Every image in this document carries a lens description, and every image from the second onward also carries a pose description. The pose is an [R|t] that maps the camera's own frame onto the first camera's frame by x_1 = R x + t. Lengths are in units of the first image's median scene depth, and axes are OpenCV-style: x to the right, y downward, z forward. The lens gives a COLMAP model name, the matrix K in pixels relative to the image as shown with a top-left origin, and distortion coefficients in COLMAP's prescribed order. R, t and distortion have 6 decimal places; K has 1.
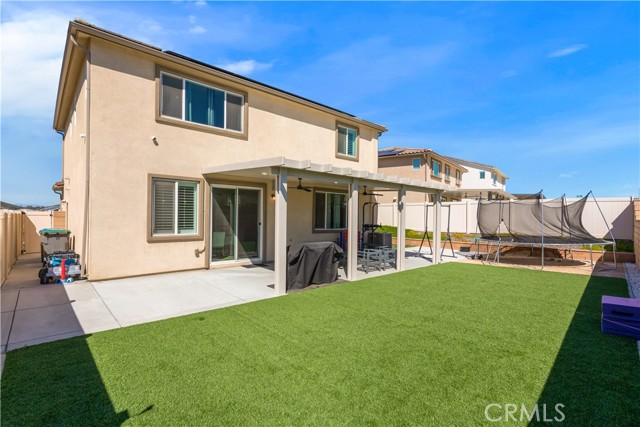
lens RADIAL K [[308.3, 0, 320.5], [0, 308.3, 220.9], [0, 0, 1]] dist [0.004291, 0.001093]
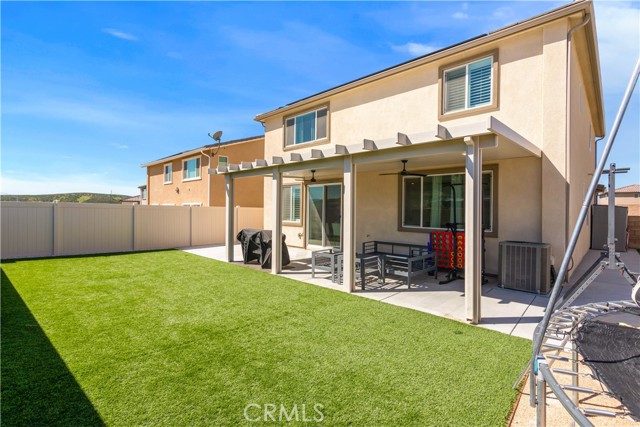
lens RADIAL K [[317.0, 0, 320.0], [0, 317.0, 213.5], [0, 0, 1]] dist [0.000991, 0.000300]
pose [[0.042449, 0.013491, -0.999008, 0.946436], [-0.010839, 0.999856, 0.013042, -0.016276], [0.999040, 0.010274, 0.042589, 0.925003]]
